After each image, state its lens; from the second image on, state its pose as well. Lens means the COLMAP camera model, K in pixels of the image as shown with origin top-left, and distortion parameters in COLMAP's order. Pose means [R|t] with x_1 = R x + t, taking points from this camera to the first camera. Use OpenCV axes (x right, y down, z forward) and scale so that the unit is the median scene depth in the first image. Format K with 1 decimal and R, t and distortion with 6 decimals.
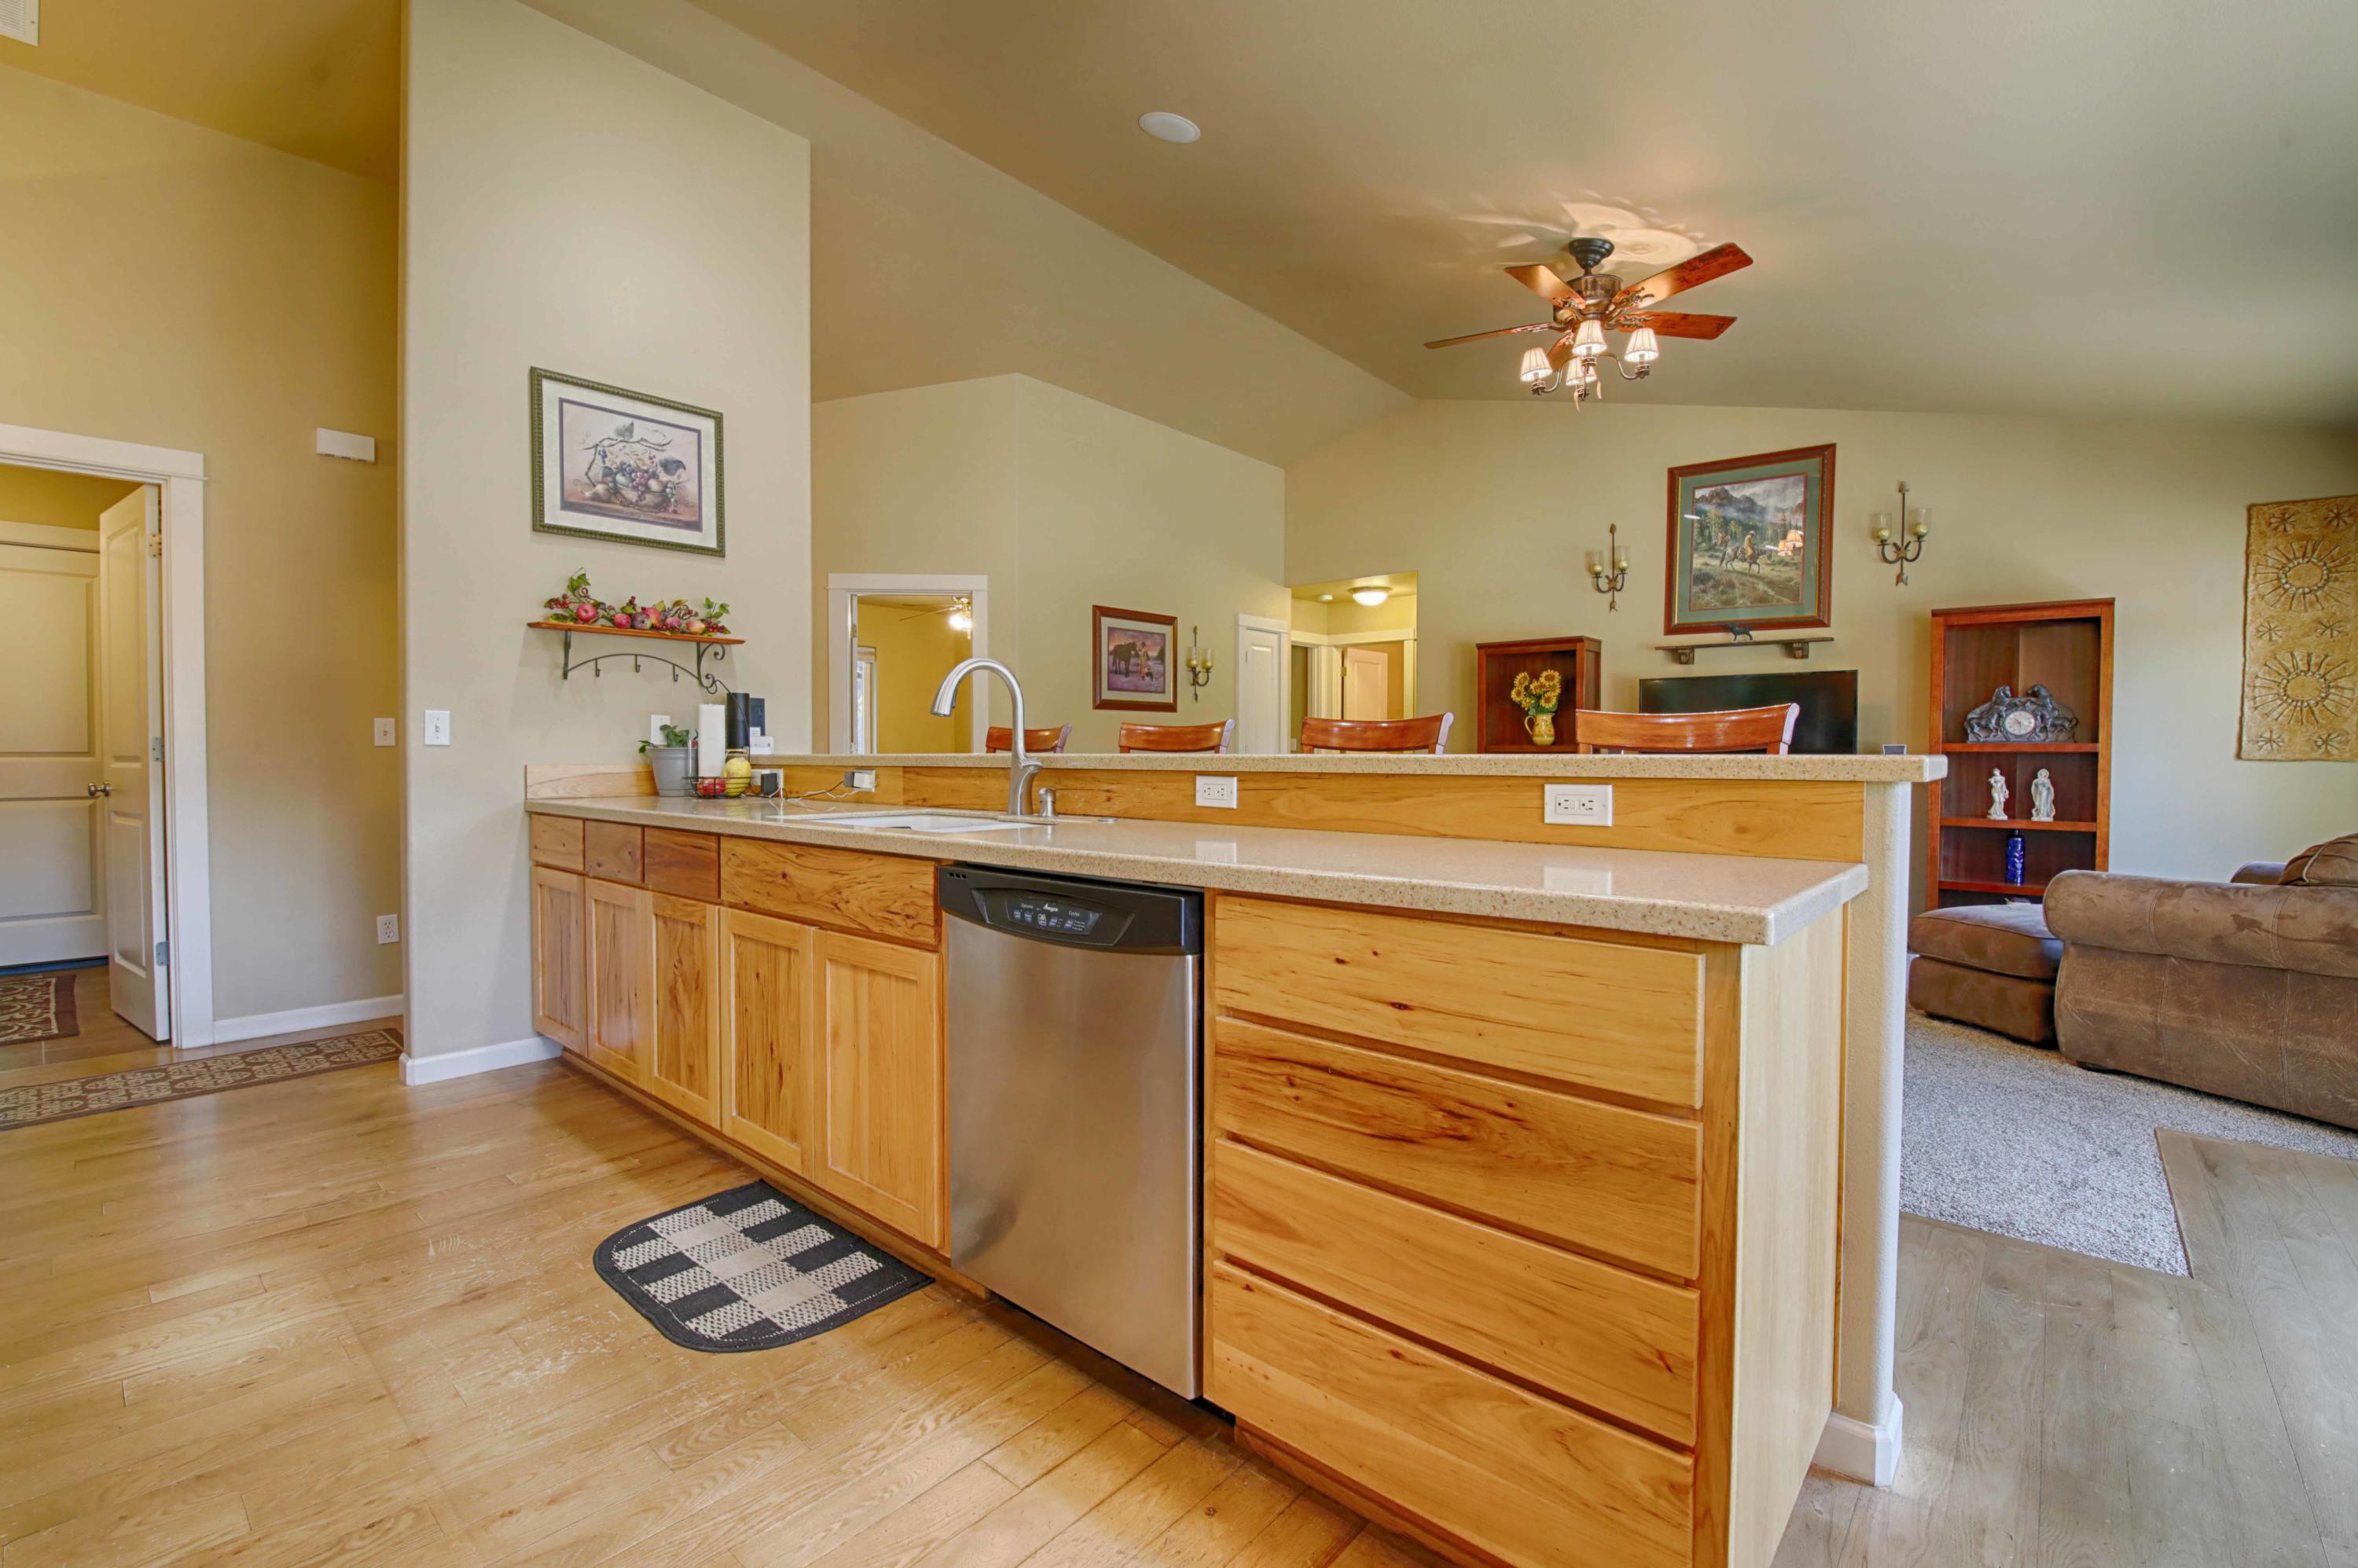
lens RADIAL K [[1025.6, 0, 1173.5], [0, 1025.6, 779.2], [0, 0, 1]] dist [-0.001947, -0.000289]
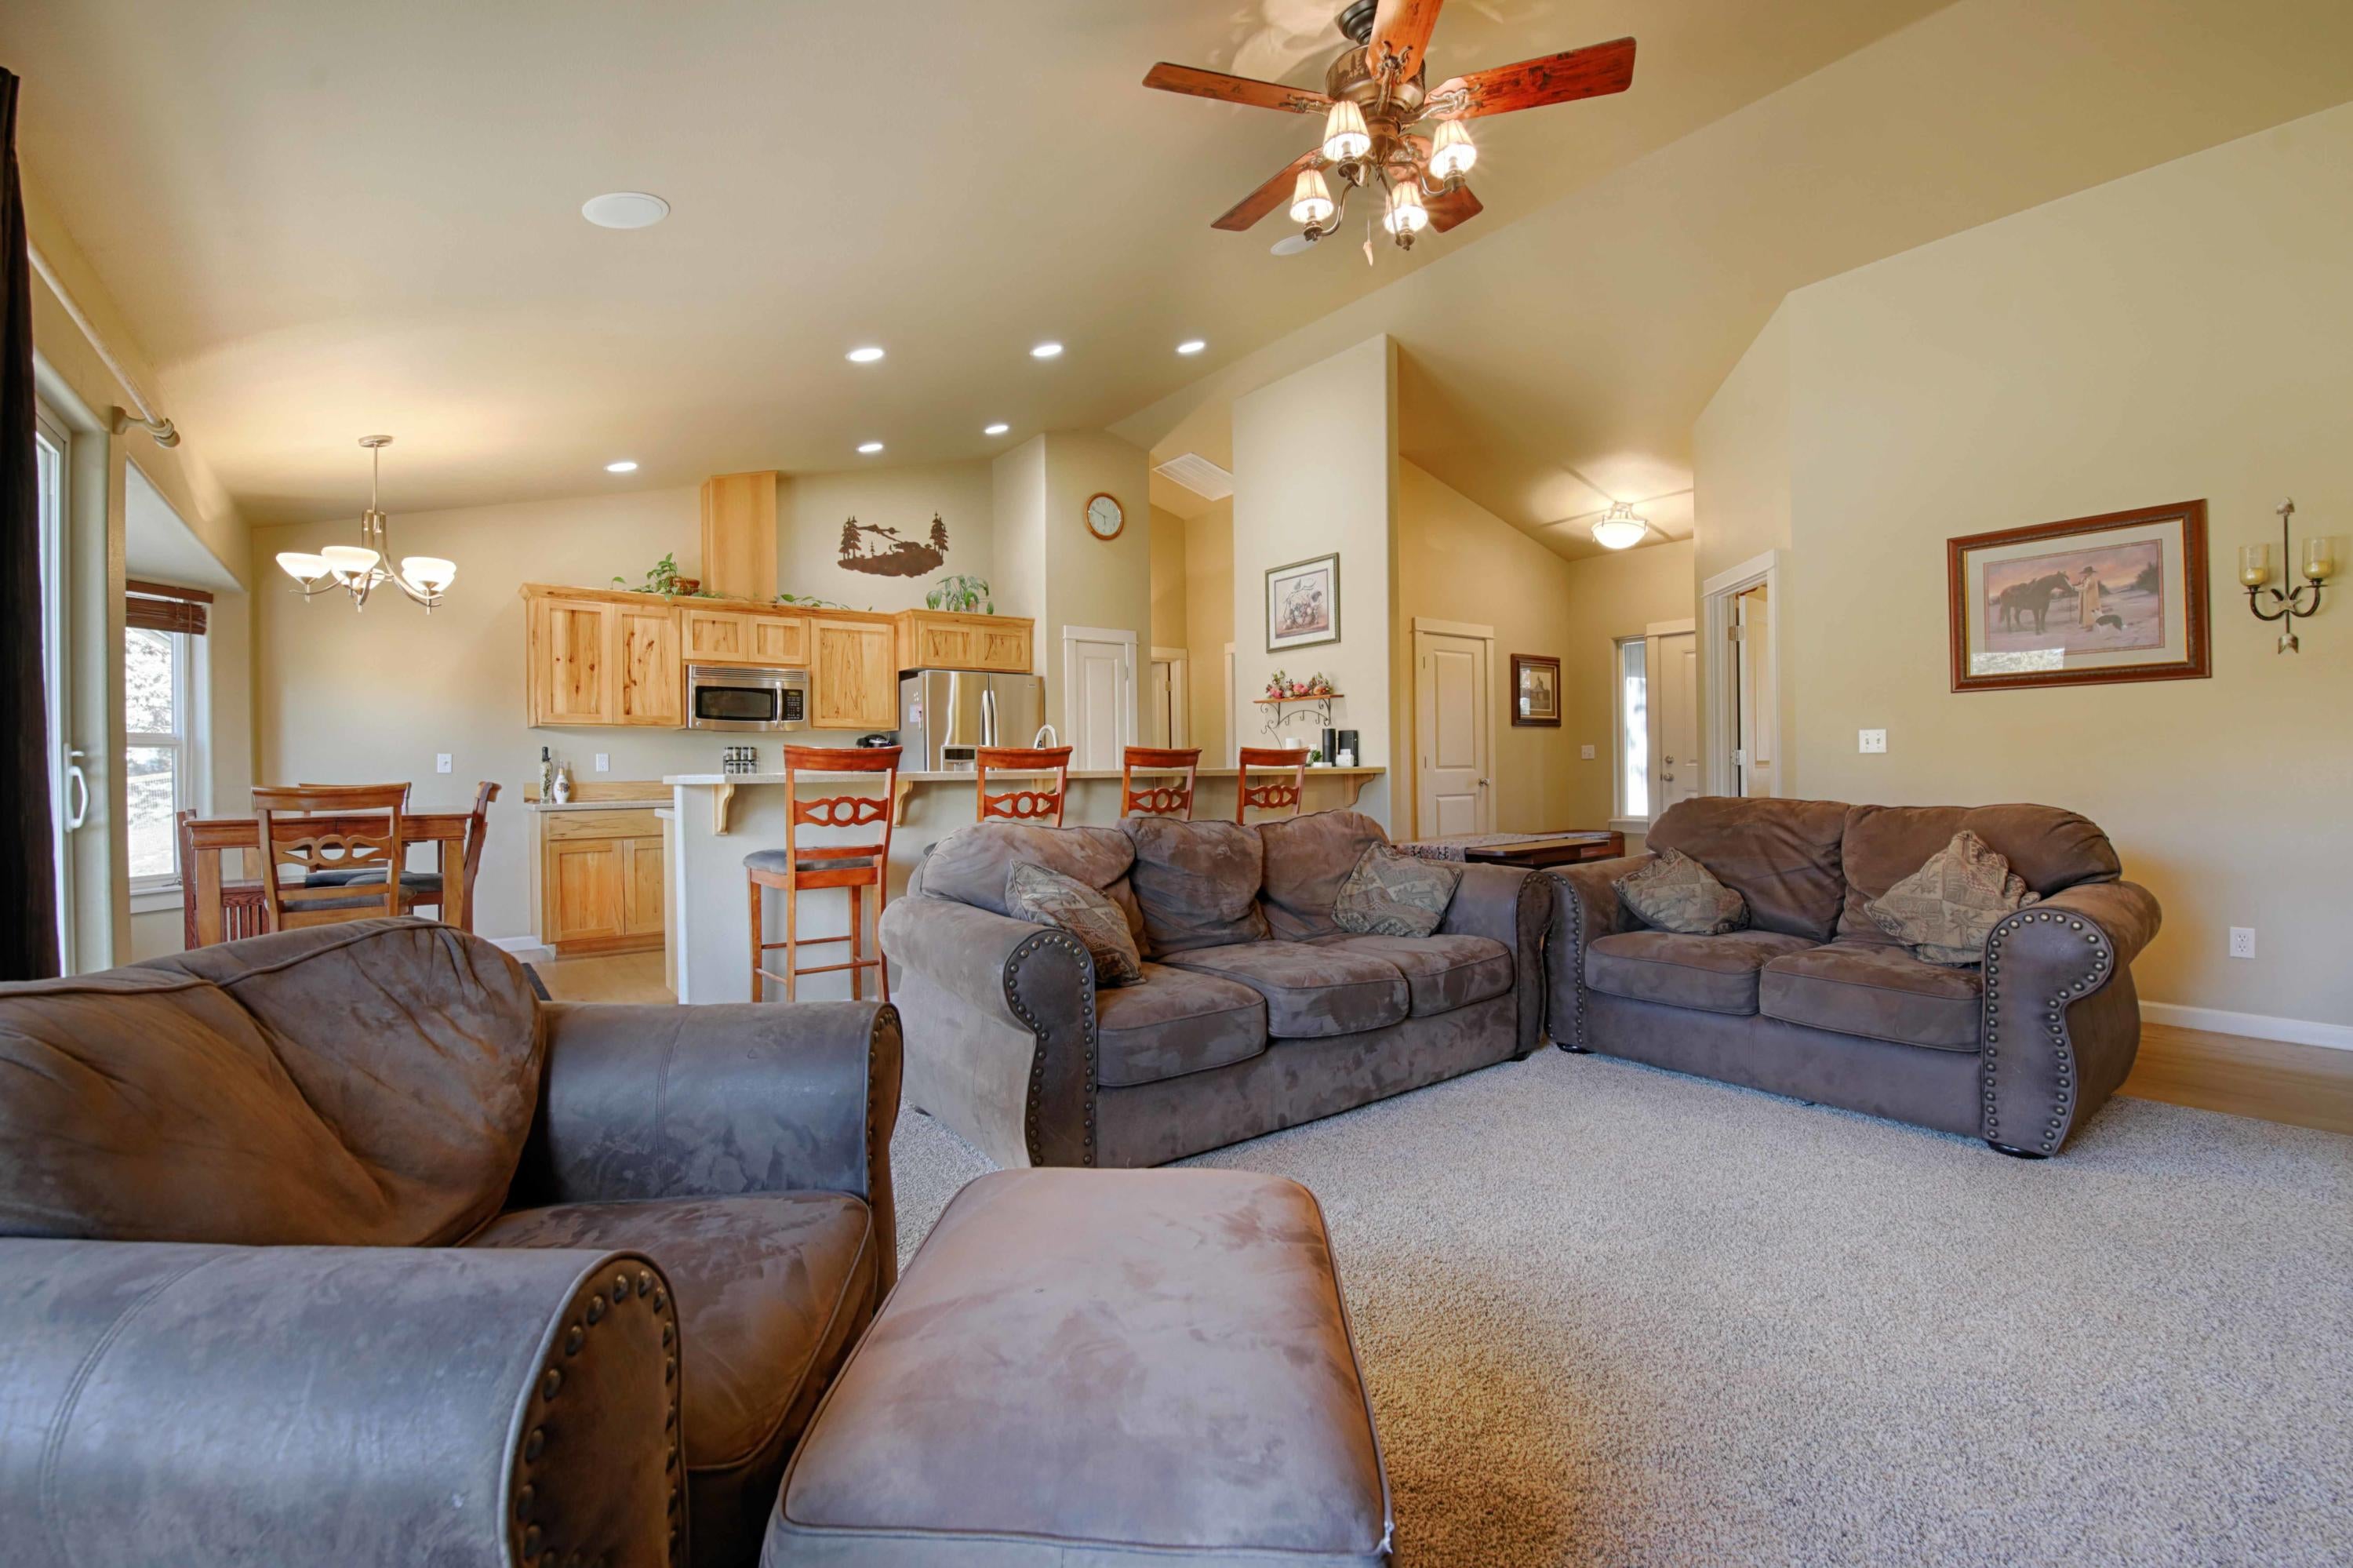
lens RADIAL K [[1023.5, 0, 1175.6], [0, 1023.5, 773.2], [0, 0, 1]] dist [-0.001947, -0.000289]
pose [[-0.202844, 0.001489, -0.979210, 1.207945], [-0.015532, 0.999868, 0.004737, -0.017615], [0.979088, 0.016170, -0.202794, 1.115973]]
